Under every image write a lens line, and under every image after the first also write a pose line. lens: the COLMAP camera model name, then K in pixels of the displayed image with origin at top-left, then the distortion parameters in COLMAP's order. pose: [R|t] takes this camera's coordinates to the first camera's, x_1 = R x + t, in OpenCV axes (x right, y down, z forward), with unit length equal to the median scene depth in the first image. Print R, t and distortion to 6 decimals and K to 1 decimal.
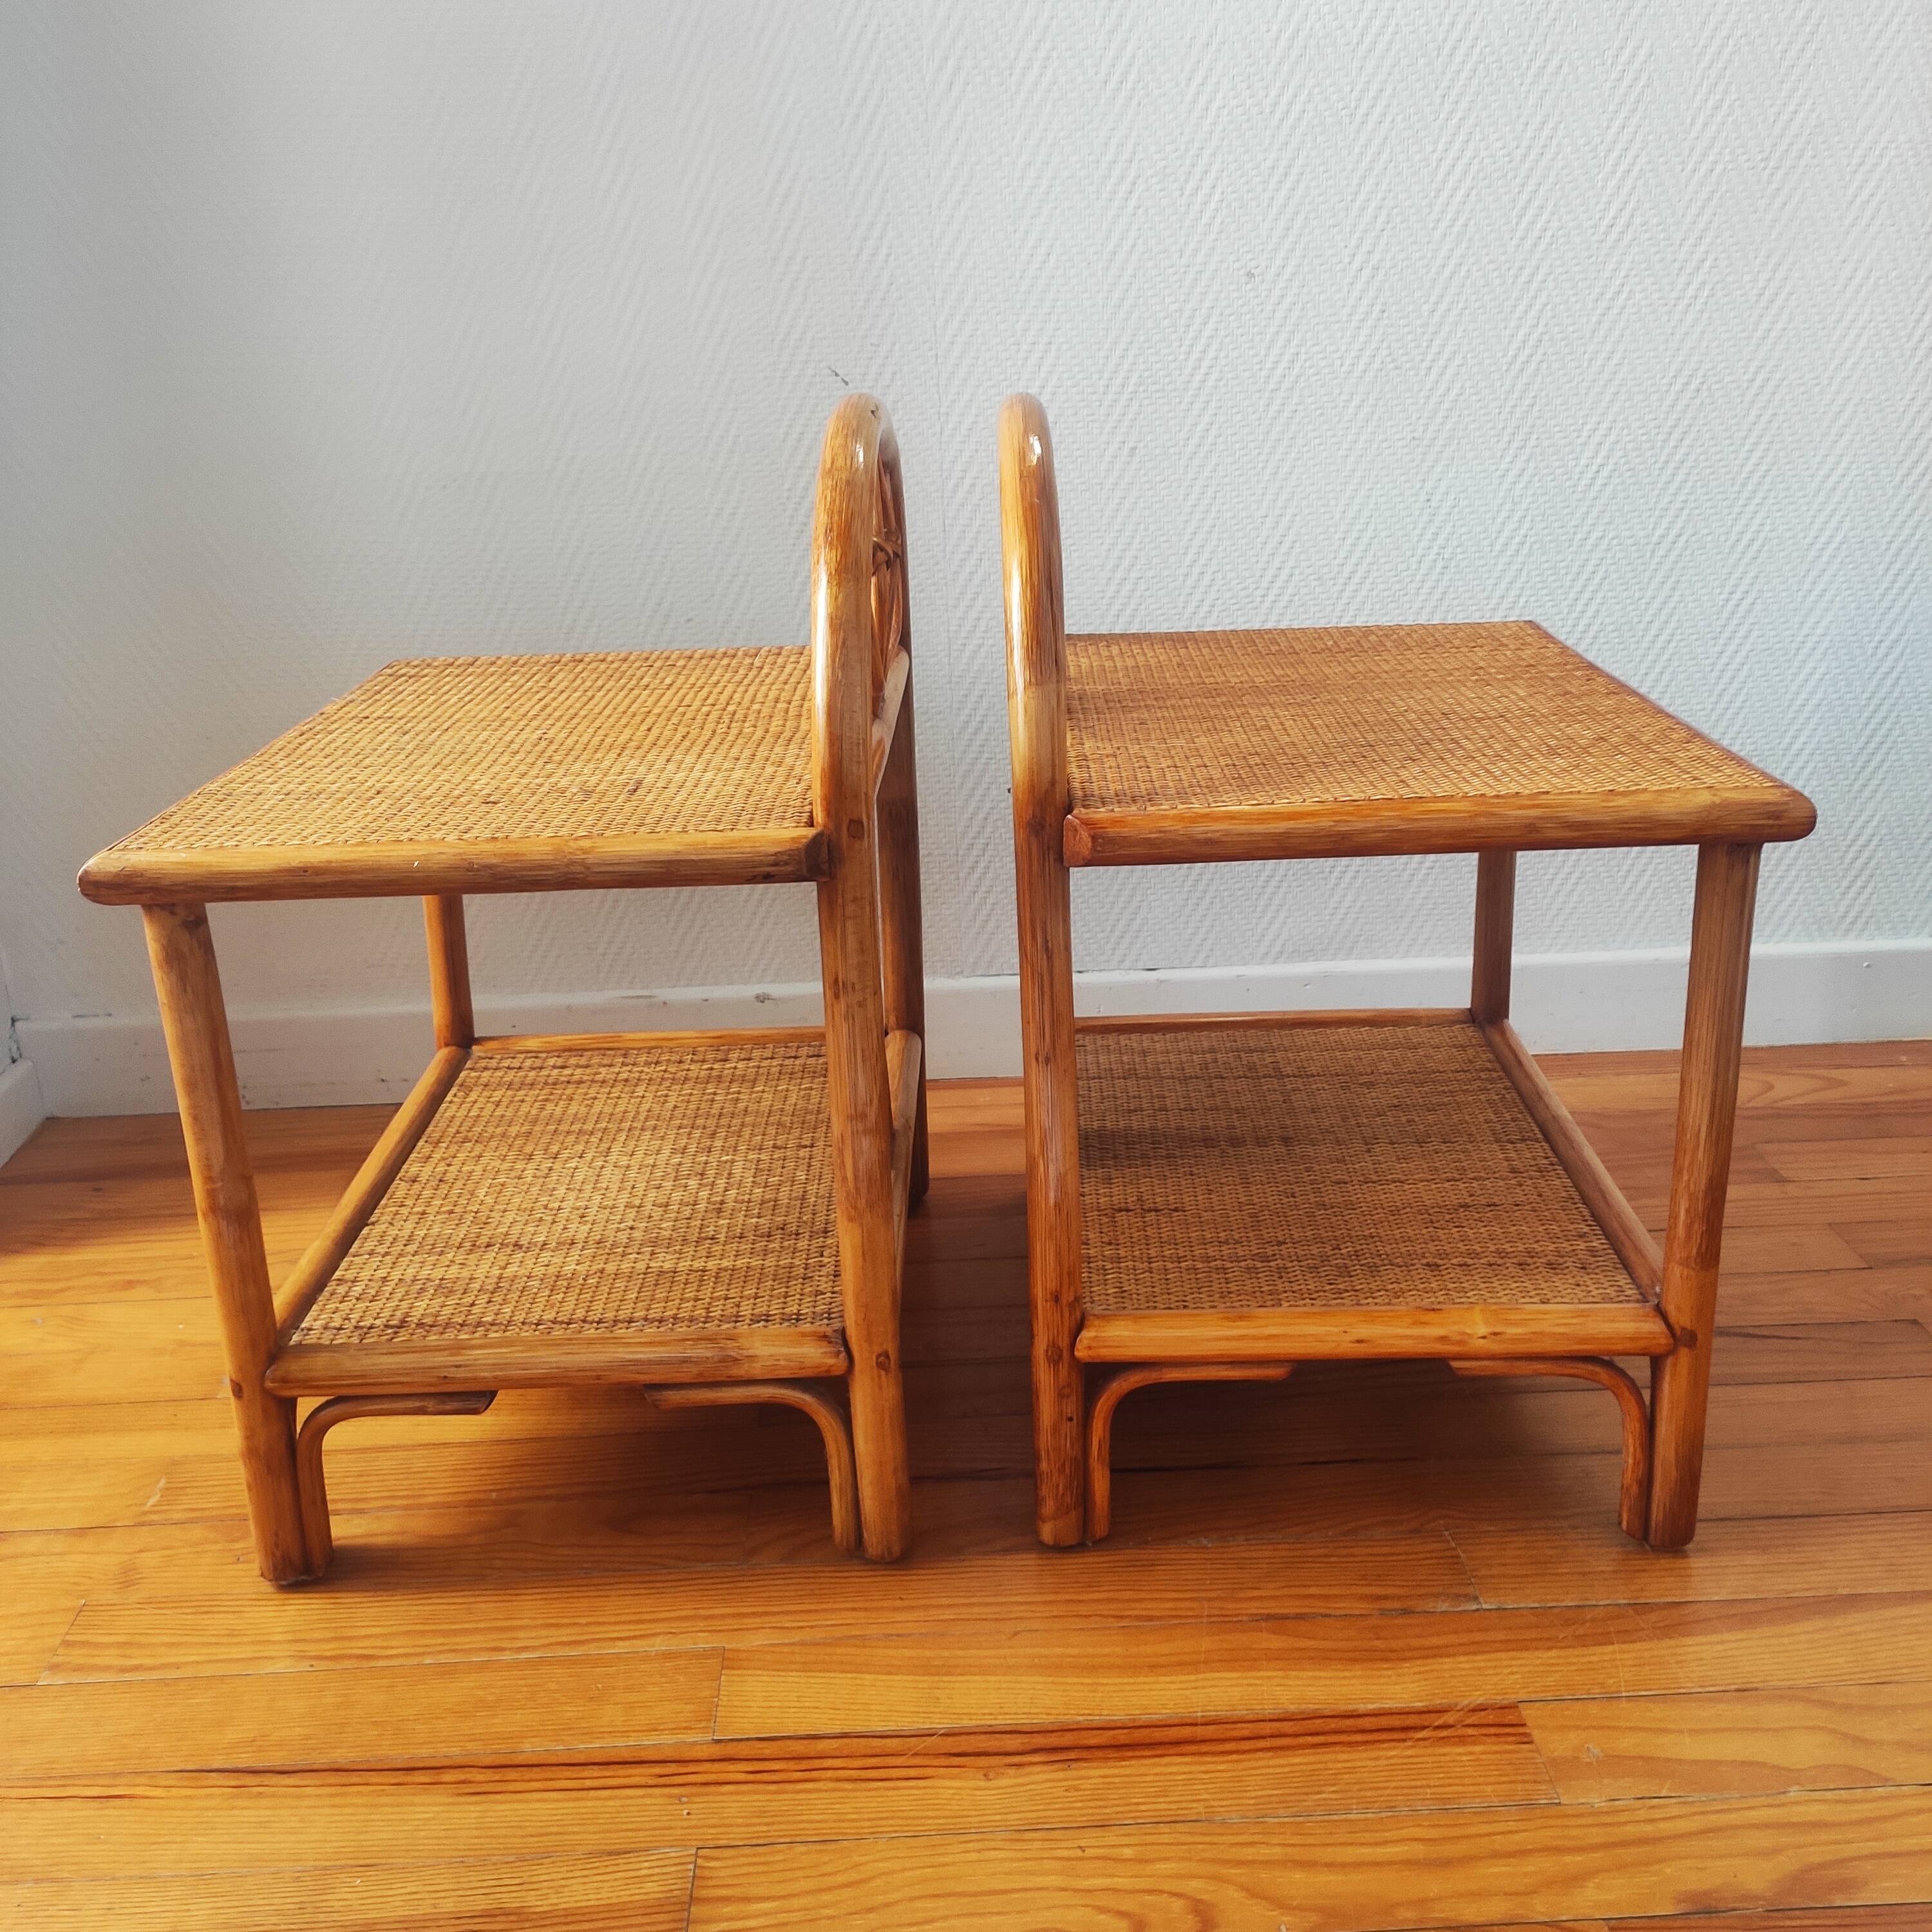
lens RADIAL K [[1908.4, 0, 969.9], [0, 1908.4, 975.3], [0, 0, 1]] dist [0.030695, 0.000000]
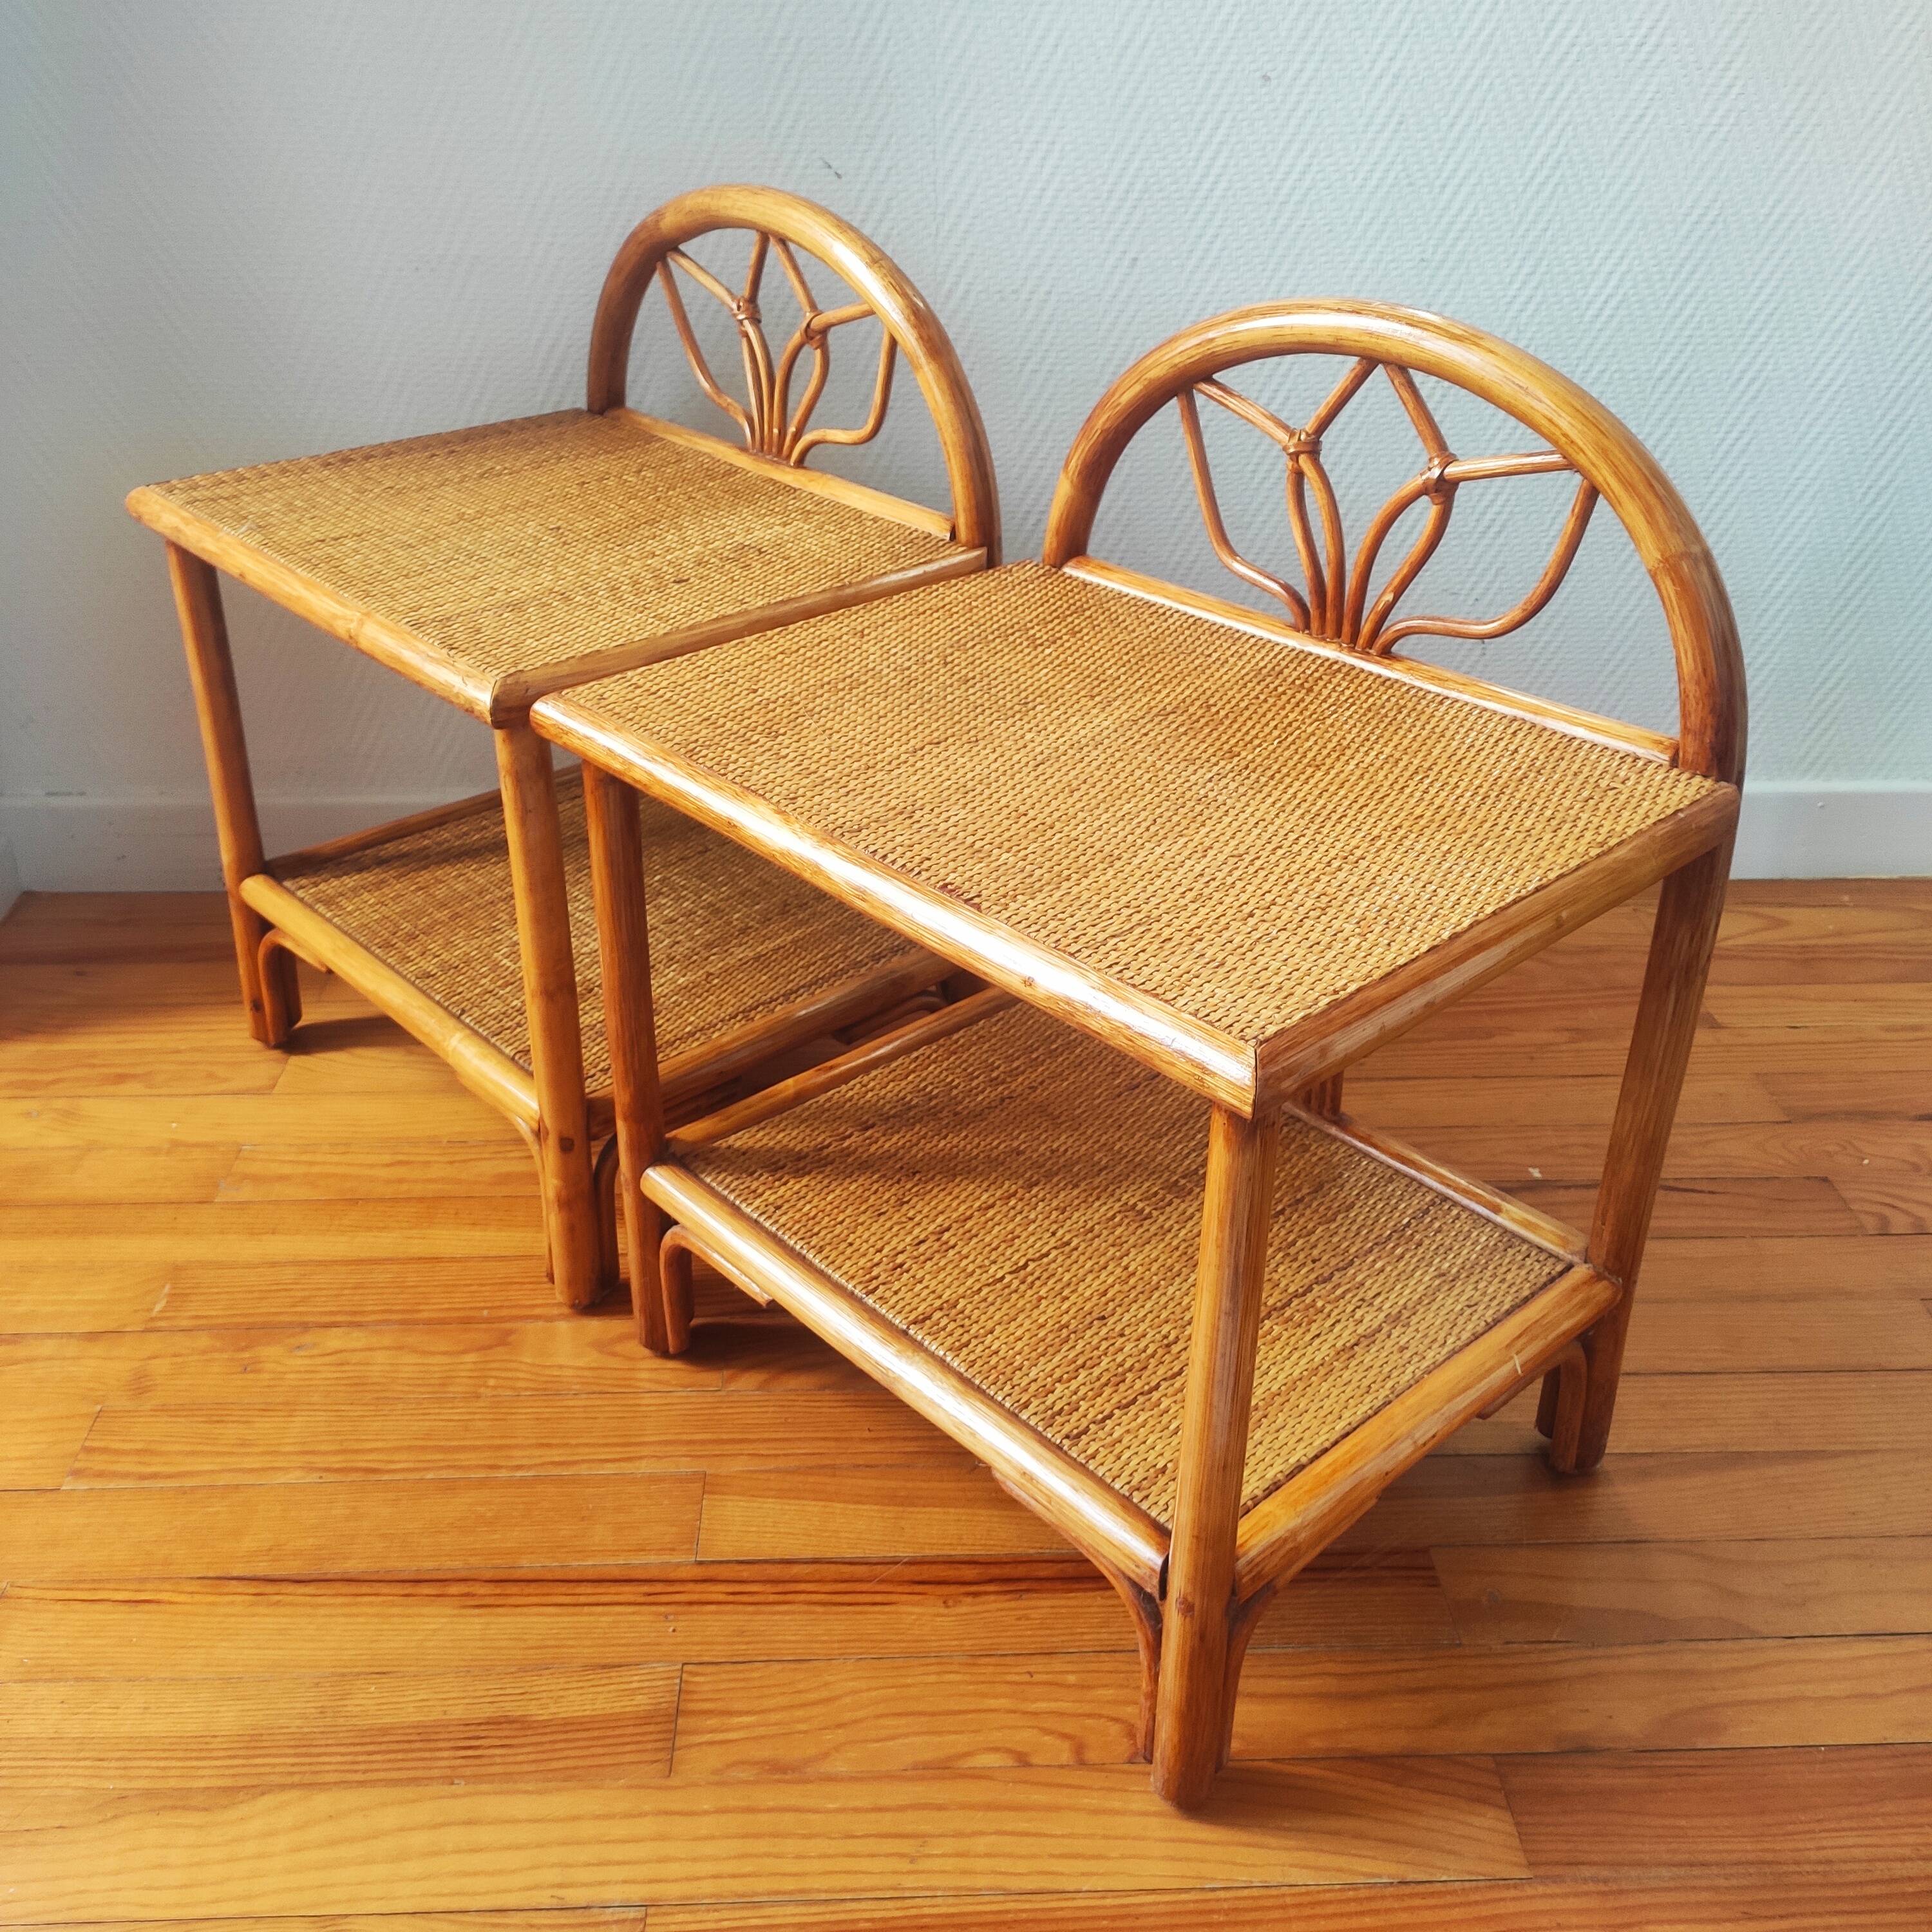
lens RADIAL K [[1908.4, 0, 974.2], [0, 1908.4, 973.1], [0, 0, 1]] dist [0.030695, 0.000000]
pose [[0.999063, 0.033266, 0.027702, -0.011073], [-0.037281, 0.986420, 0.159956, -0.073532], [-0.022005, -0.160839, 0.986735, -0.016655]]
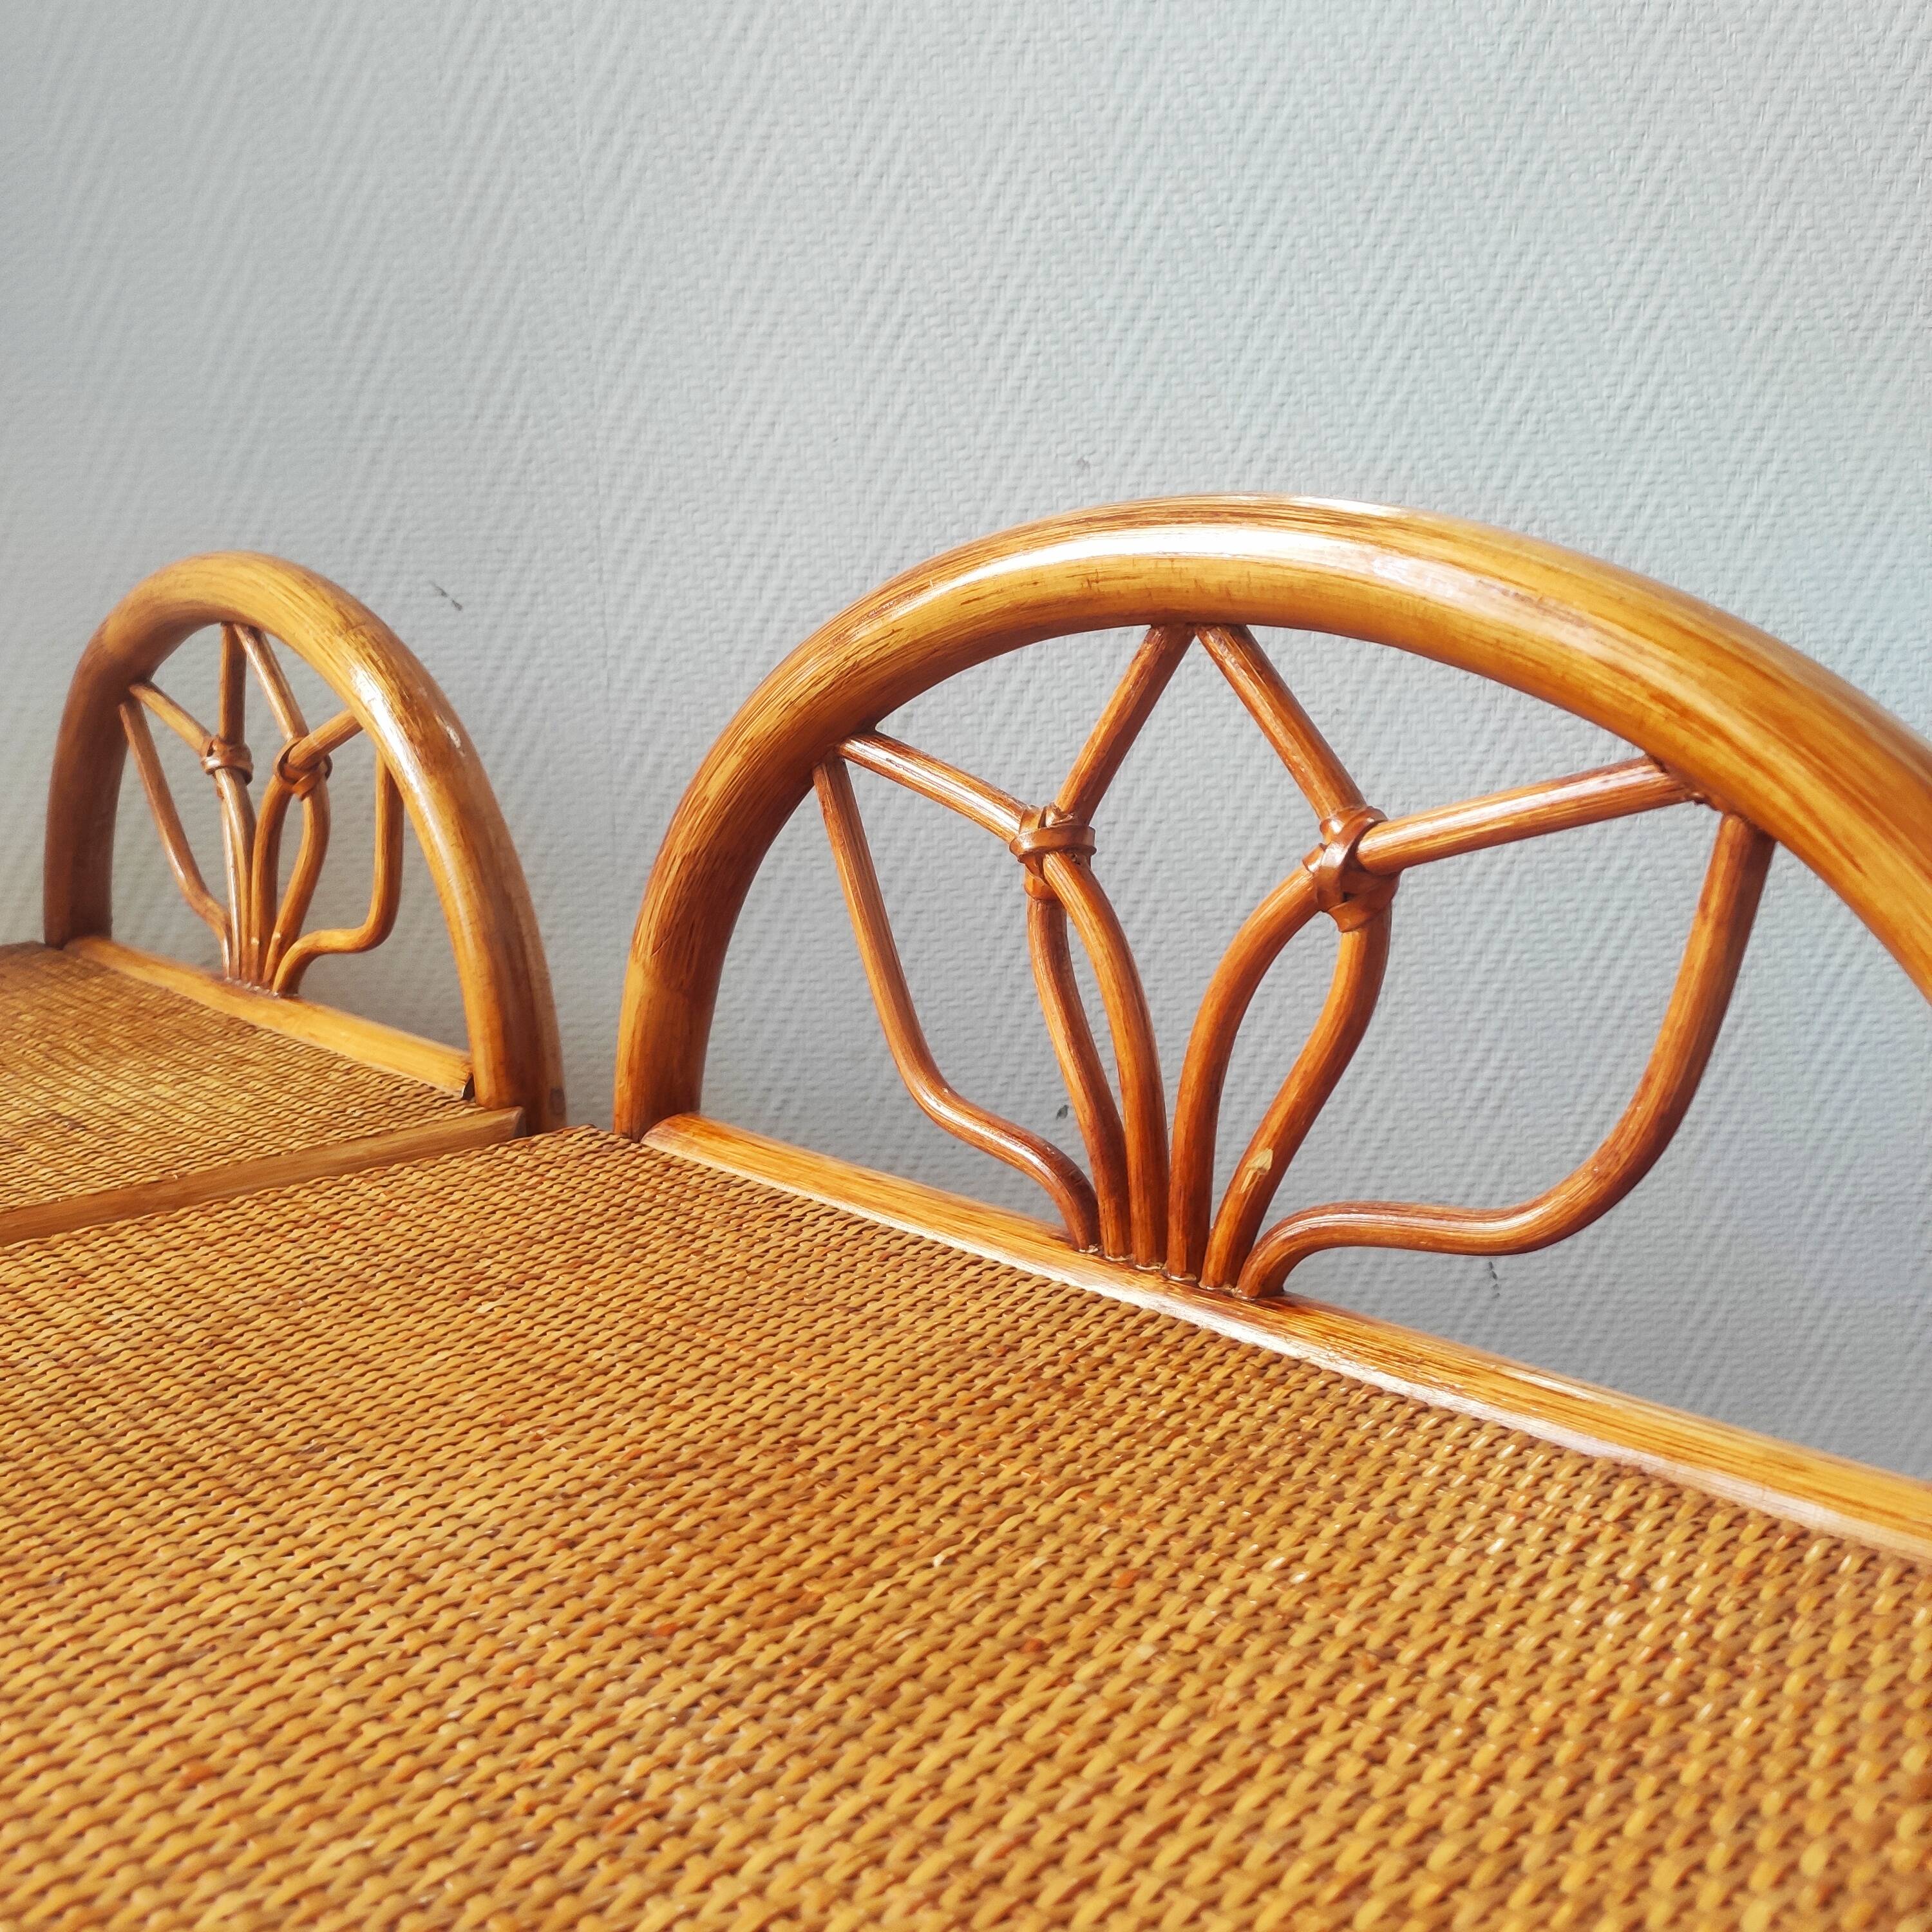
lens RADIAL K [[1908.4, 0, 976.8], [0, 1908.4, 970.4], [0, 0, 1]] dist [0.030695, 0.000000]
pose [[0.999652, 0.019737, 0.017485, 0.103599], [-0.016311, 0.983886, -0.178053, -0.078807], [-0.020718, 0.177706, 0.983866, 0.393300]]
